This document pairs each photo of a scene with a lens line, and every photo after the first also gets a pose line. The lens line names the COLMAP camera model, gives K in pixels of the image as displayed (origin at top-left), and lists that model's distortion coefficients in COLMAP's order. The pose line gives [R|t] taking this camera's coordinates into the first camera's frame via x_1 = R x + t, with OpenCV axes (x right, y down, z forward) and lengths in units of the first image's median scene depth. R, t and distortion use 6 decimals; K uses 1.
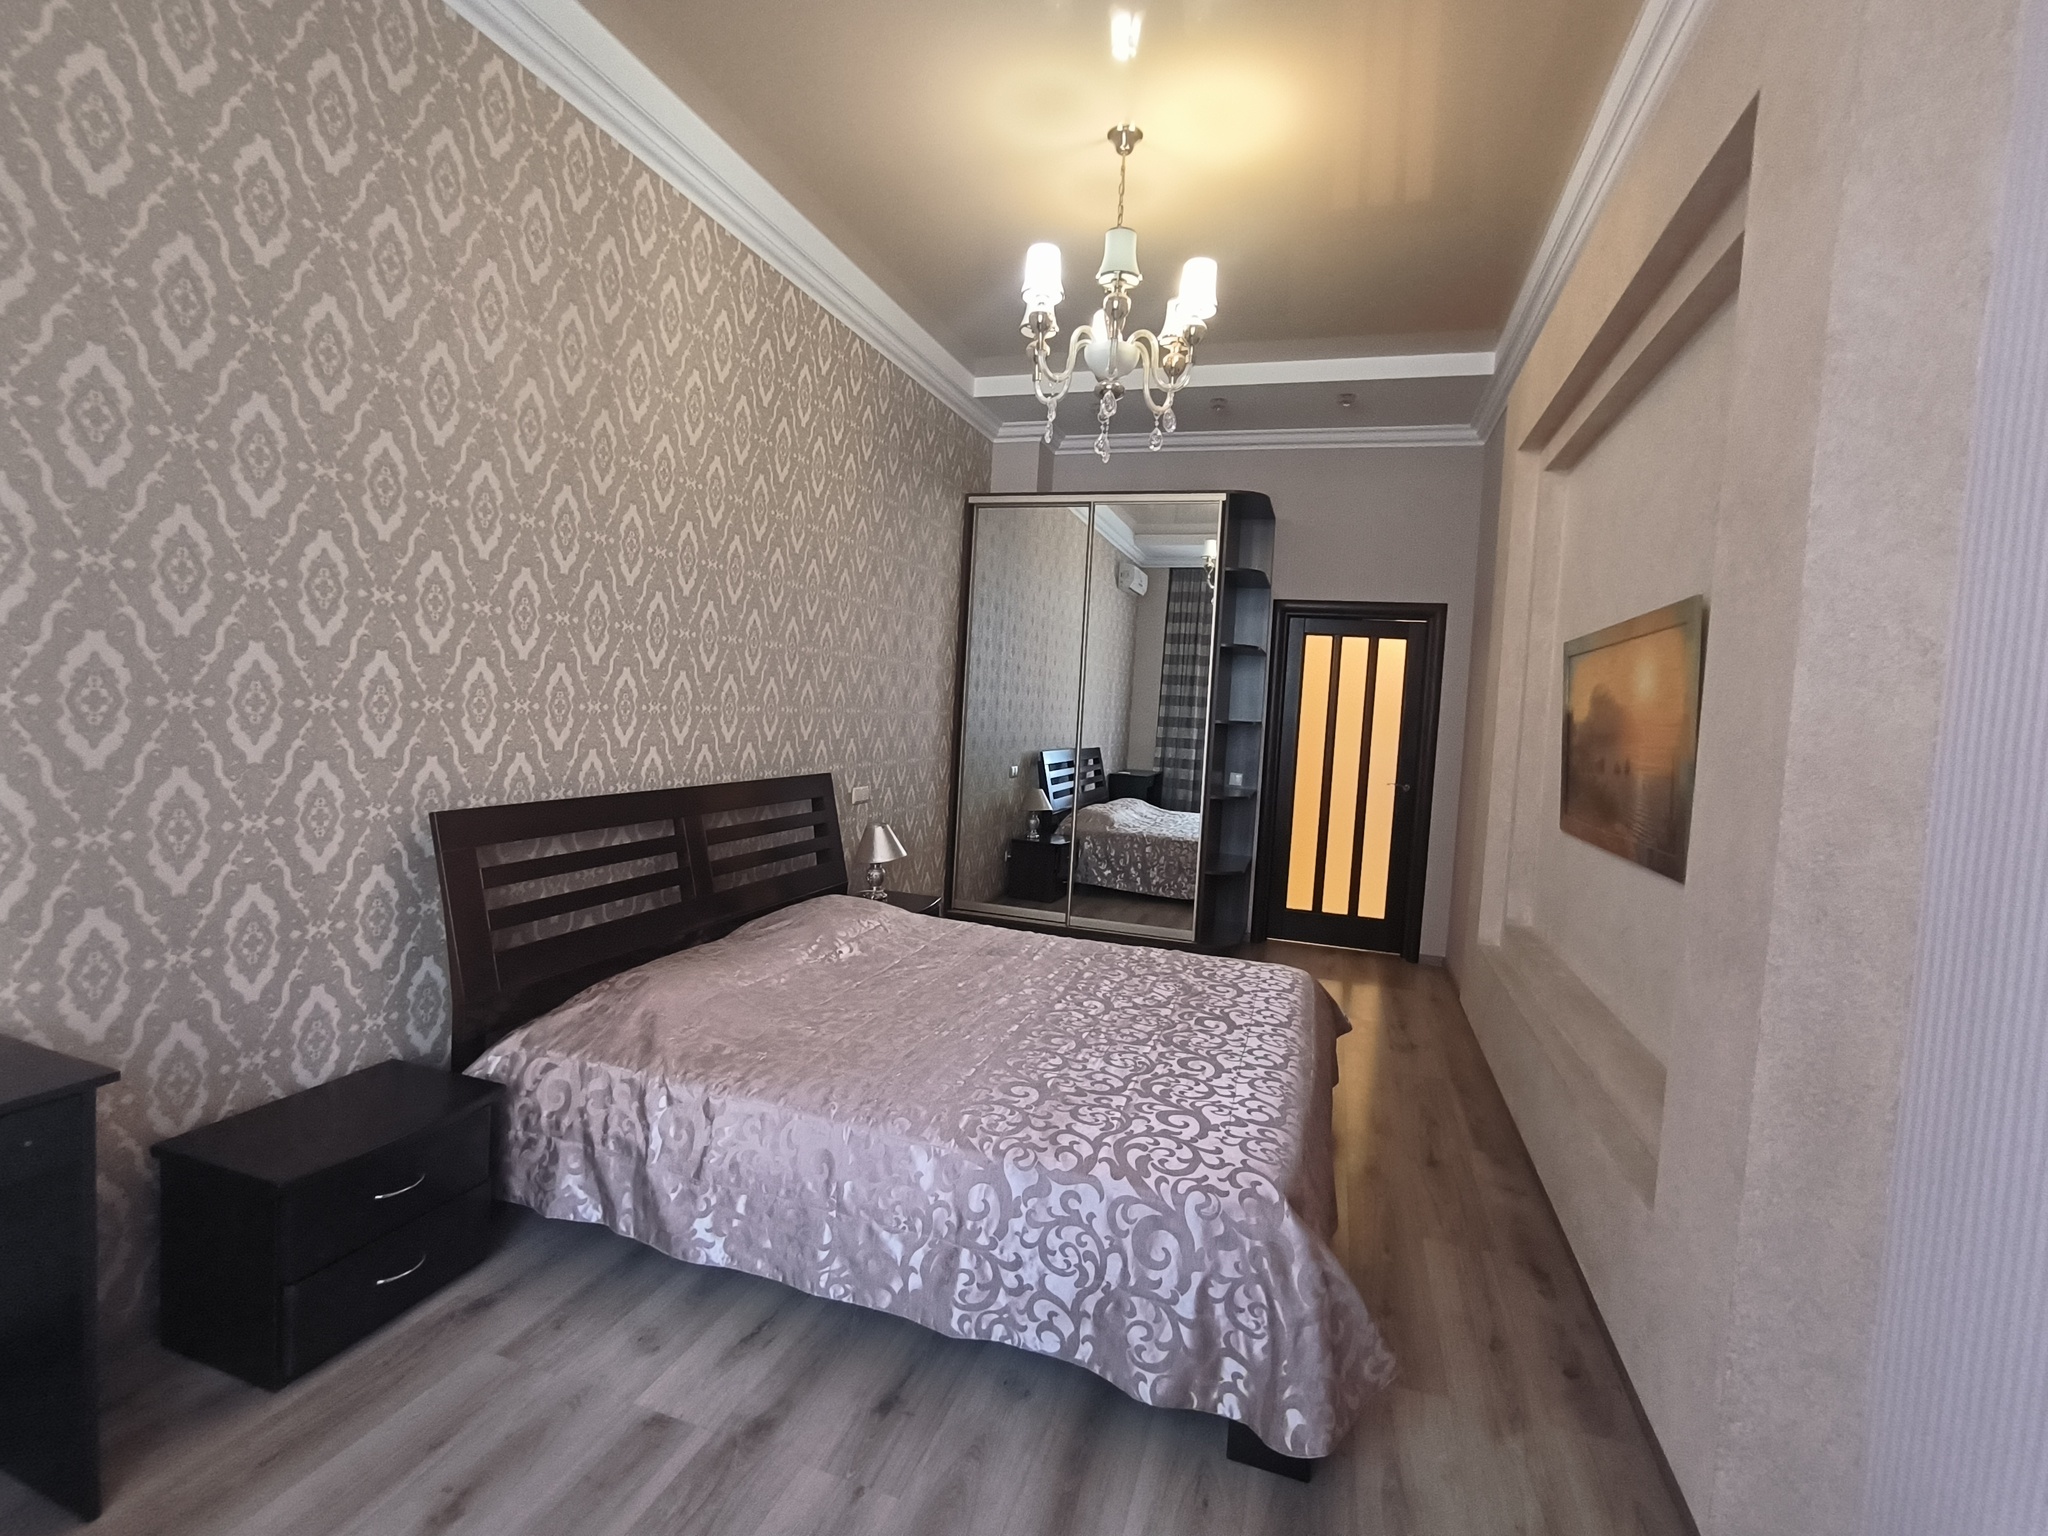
lens RADIAL K [[940.4, 0, 1035.8], [0, 940.4, 759.7], [0, 0, 1]] dist [-0.003716, 0.000302]
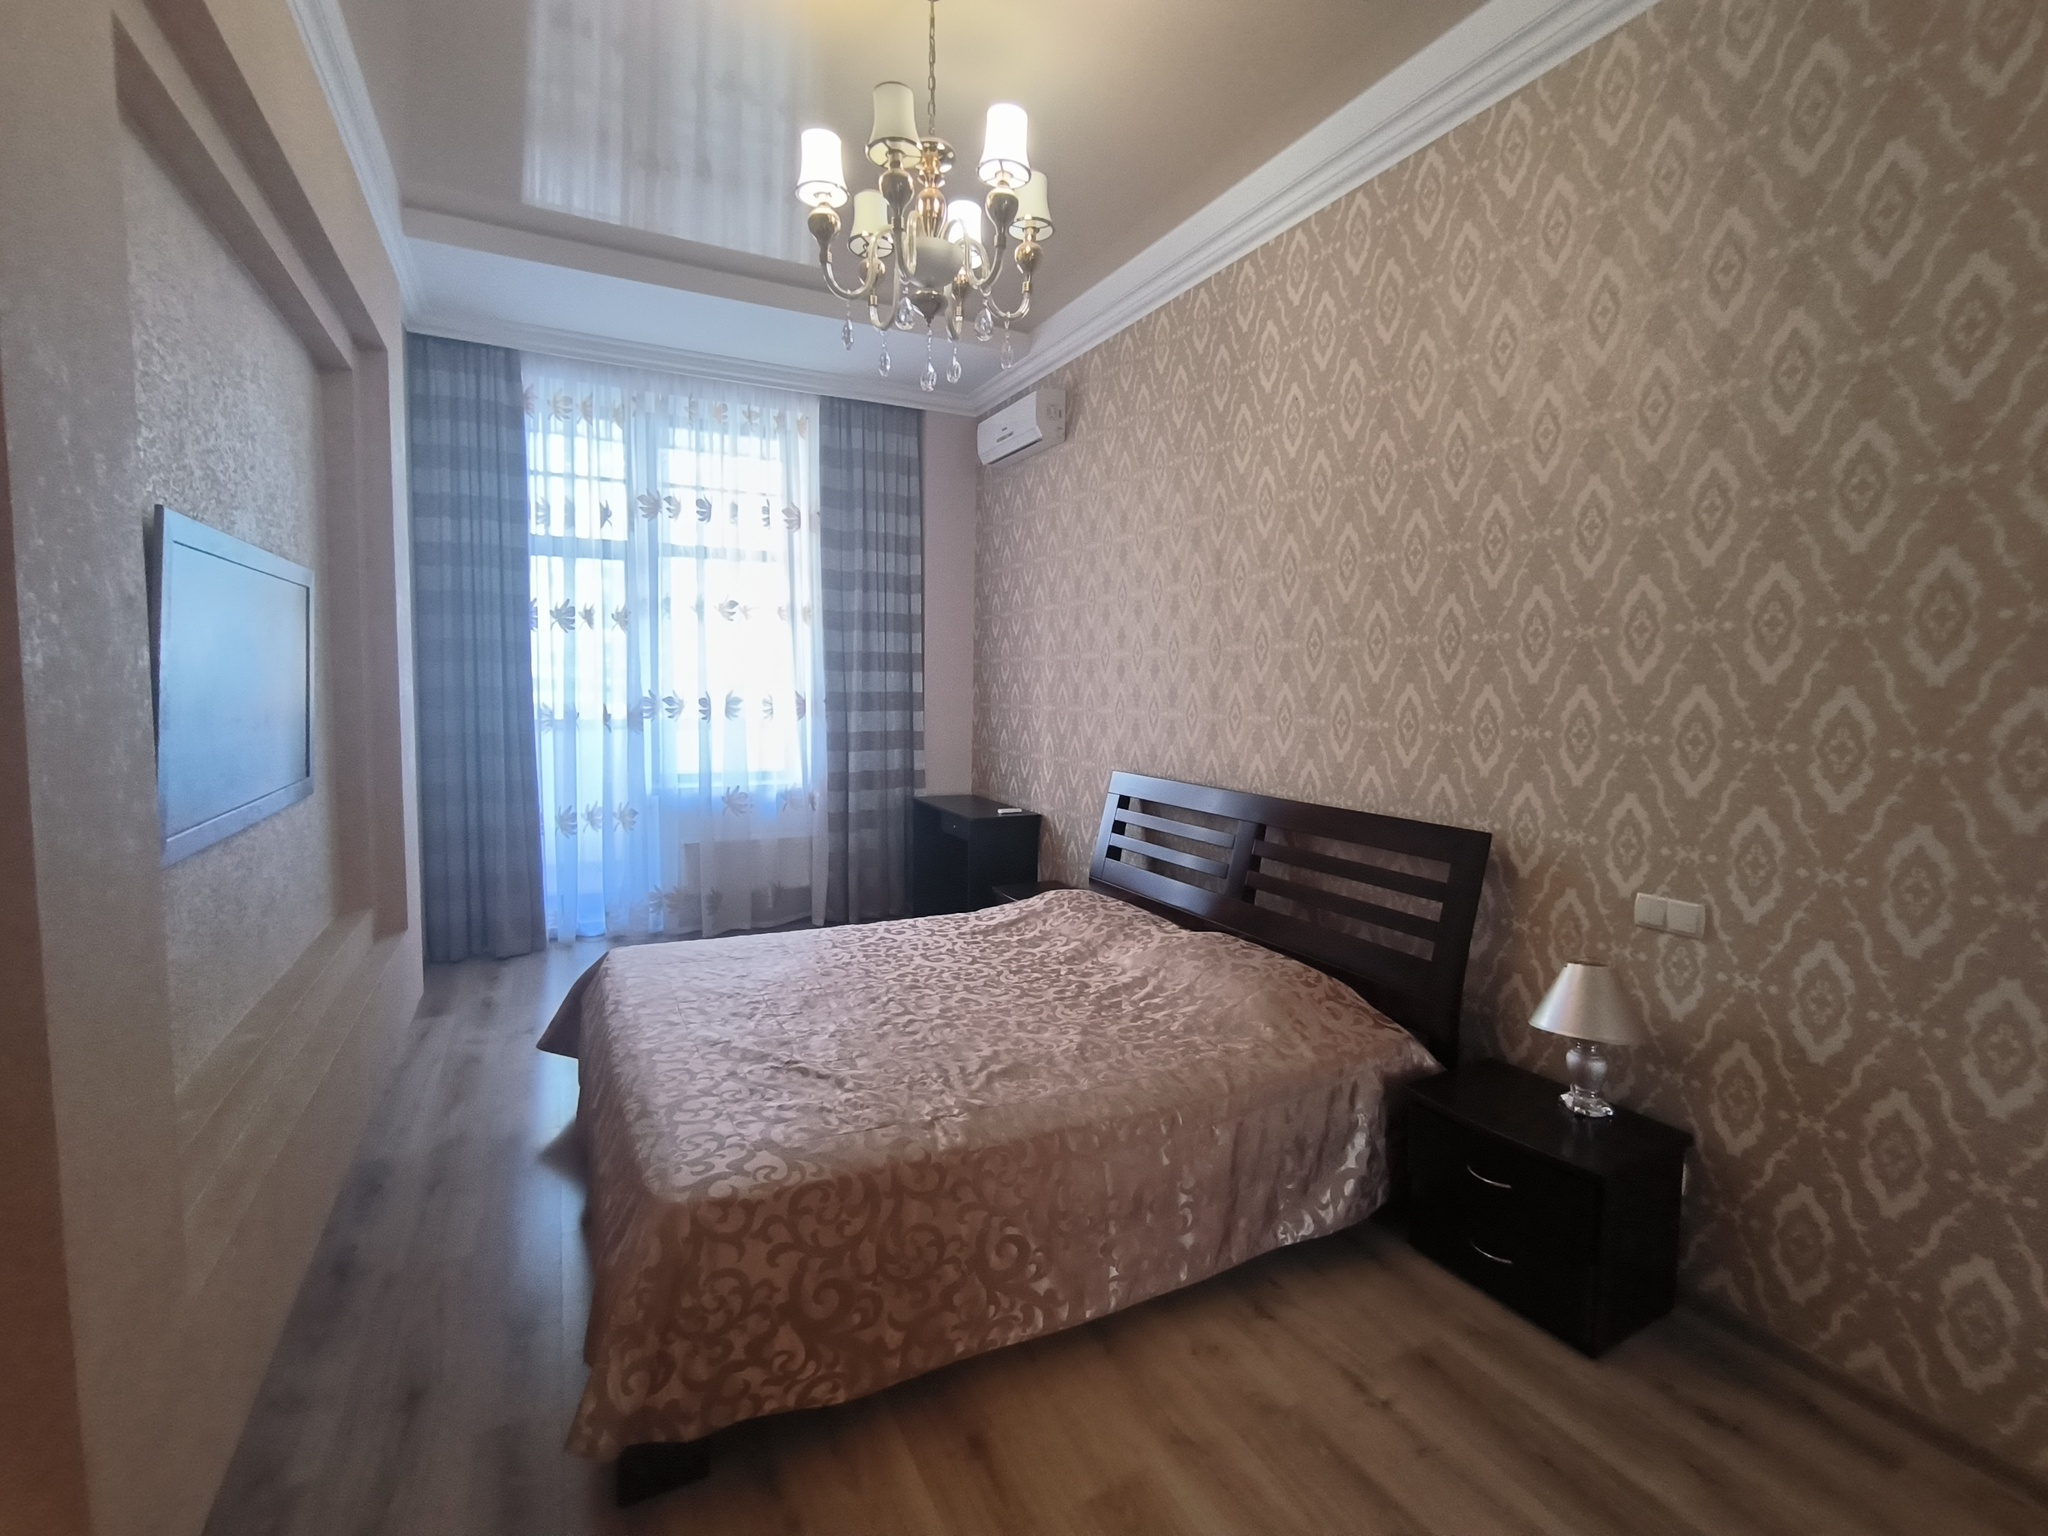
lens RADIAL K [[940.4, 0, 1045.3], [0, 940.4, 769.3], [0, 0, 1]] dist [-0.003716, 0.000302]
pose [[-0.707287, -0.007328, -0.706889, 0.466091], [-0.098736, 0.991169, 0.088517, -0.058315], [0.699998, 0.132402, -0.701764, 1.371566]]
